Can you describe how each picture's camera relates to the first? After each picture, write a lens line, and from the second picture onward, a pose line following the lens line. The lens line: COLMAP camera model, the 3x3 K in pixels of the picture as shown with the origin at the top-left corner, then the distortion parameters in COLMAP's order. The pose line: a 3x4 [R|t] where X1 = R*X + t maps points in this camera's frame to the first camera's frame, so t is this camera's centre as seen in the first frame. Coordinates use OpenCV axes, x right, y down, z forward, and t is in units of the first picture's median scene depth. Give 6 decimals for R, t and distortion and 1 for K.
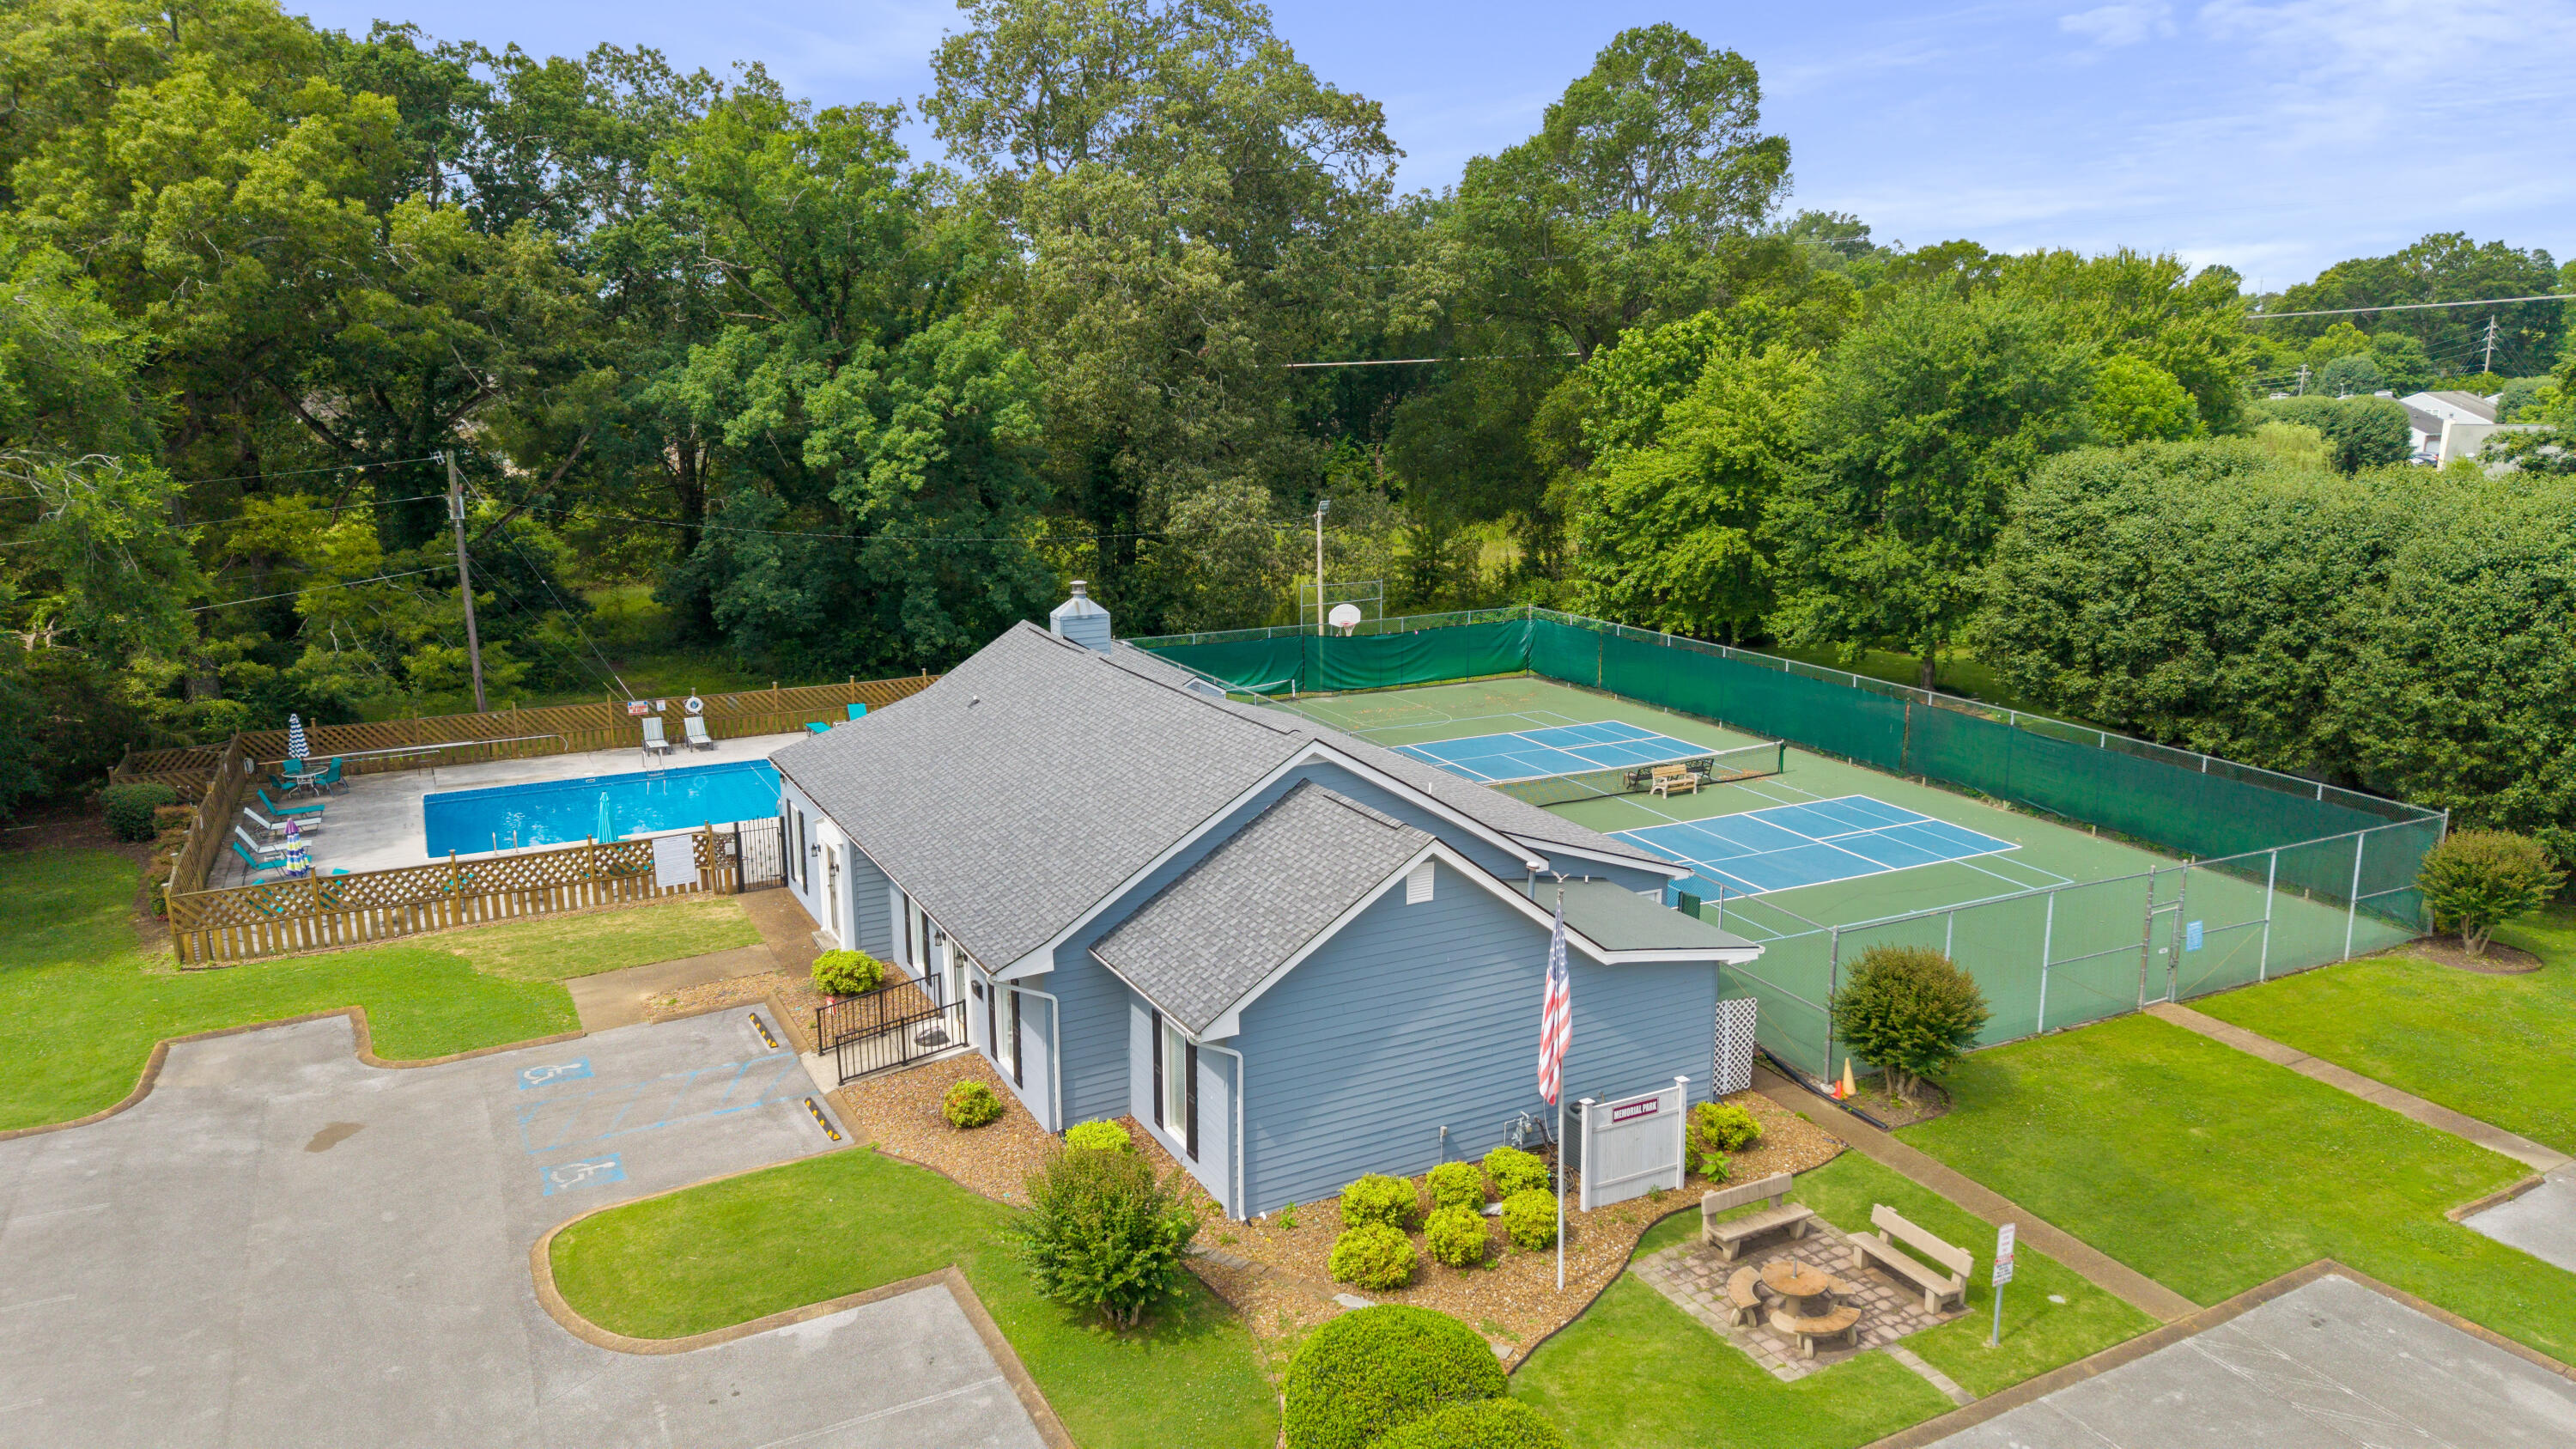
lens RADIAL K [[1778.6, 0, 1288.0], [0, 1778.6, 724.5], [0, 0, 1]] dist [0.002606, 0.000867]
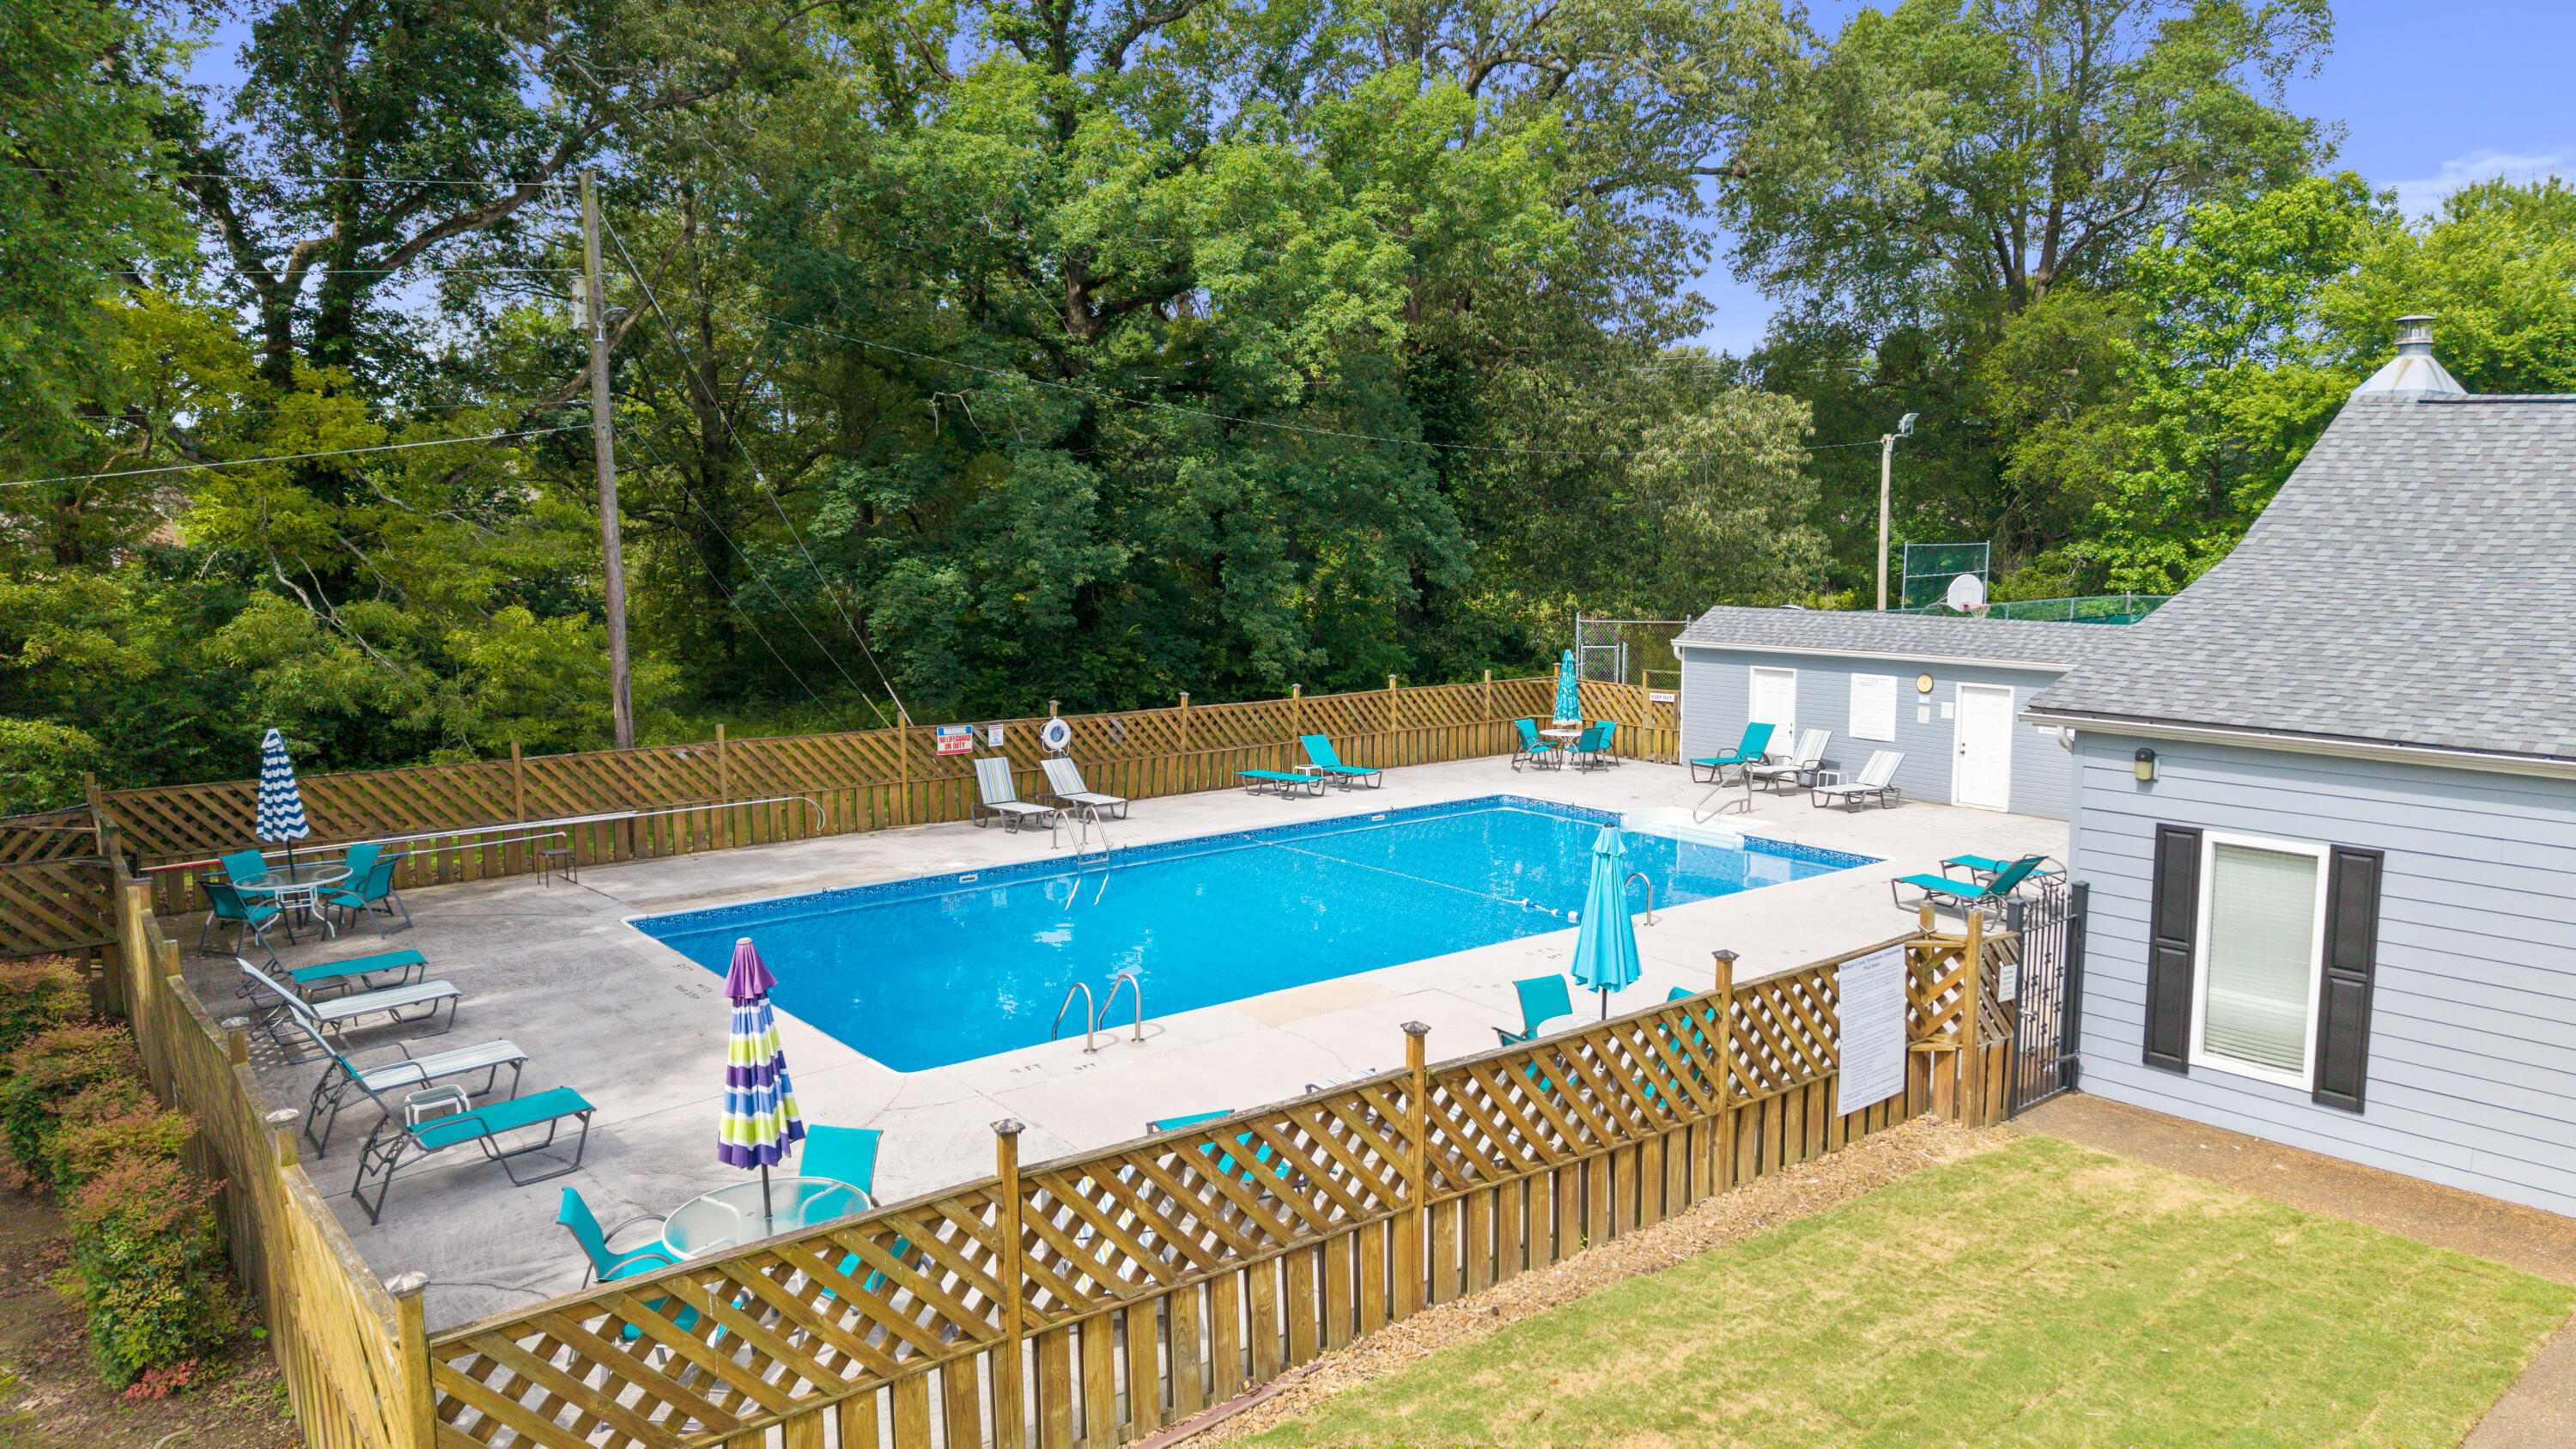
lens RADIAL K [[1778.6, 0, 1288.0], [0, 1778.6, 724.5], [0, 0, 1]] dist [0.002606, 0.000867]
pose [[0.979593, -0.023153, 0.199651, -0.377686], [0.041670, 0.995155, -0.089047, 0.033659], [-0.196622, 0.095549, 0.975813, 0.515722]]
